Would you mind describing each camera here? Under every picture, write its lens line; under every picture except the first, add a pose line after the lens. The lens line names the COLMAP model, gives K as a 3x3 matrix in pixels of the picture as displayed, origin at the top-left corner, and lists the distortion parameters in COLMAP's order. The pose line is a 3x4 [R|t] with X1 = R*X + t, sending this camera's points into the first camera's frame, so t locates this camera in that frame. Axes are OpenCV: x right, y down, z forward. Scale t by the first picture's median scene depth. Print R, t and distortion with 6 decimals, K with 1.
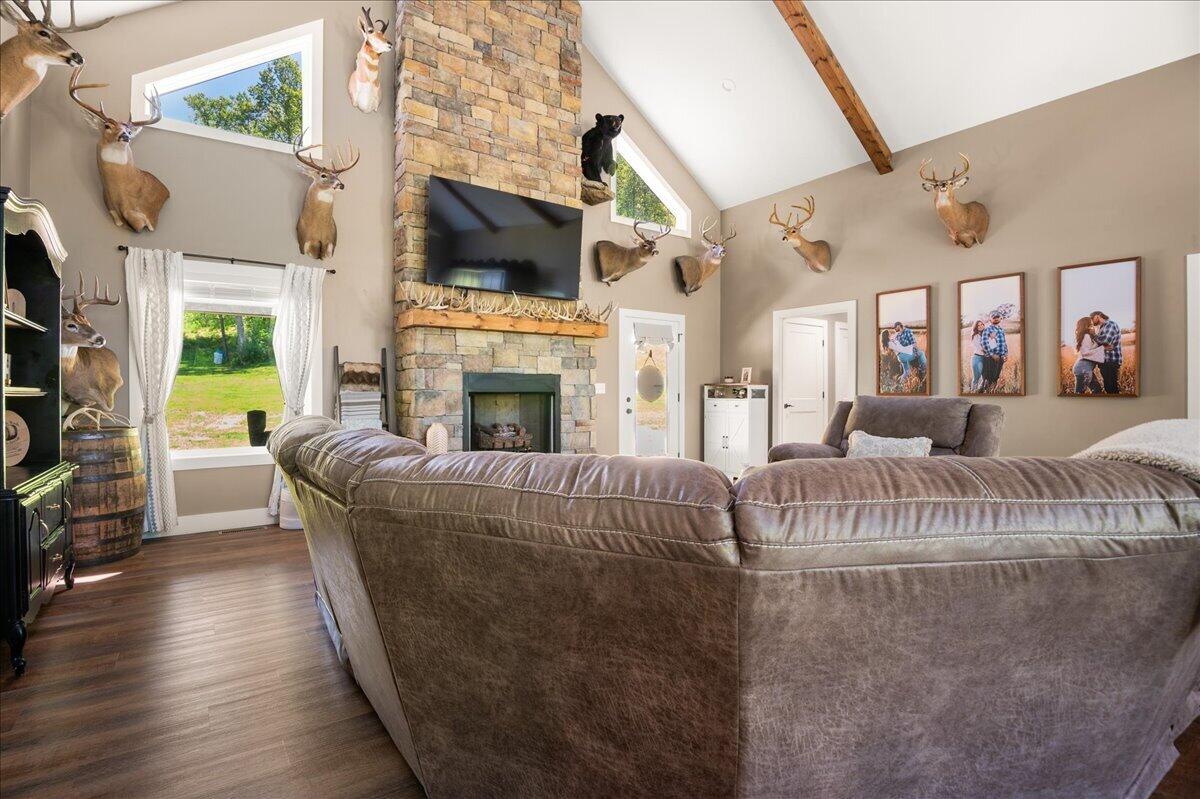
lens RADIAL K [[576.5, 0, 599.7], [0, 576.5, 397.9], [0, 0, 1]] dist [0.000589, -0.000032]
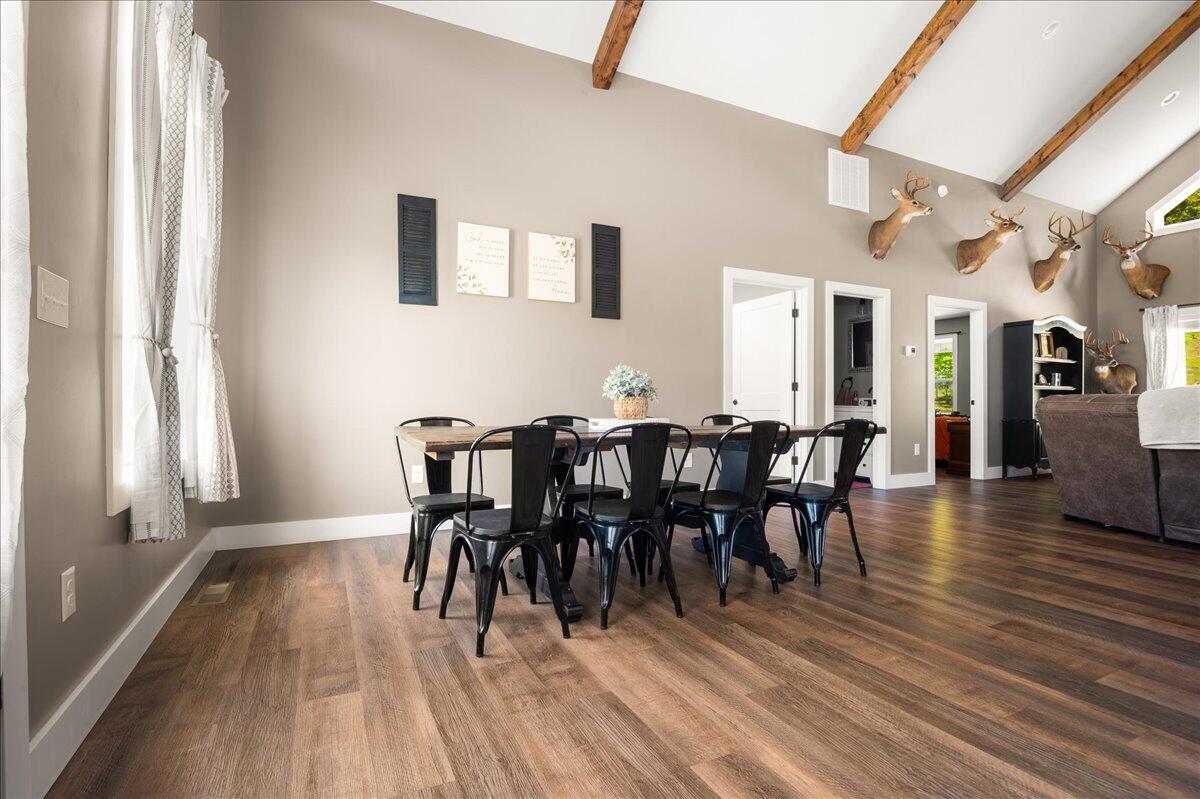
lens RADIAL K [[576.5, 0, 597.3], [0, 576.5, 394.3], [0, 0, 1]] dist [0.000589, -0.000032]
pose [[-0.161066, 0.002803, -0.986940, 1.288393], [-0.010755, 0.999932, 0.004595, 0.016673], [0.986885, 0.011354, -0.161025, -0.409815]]
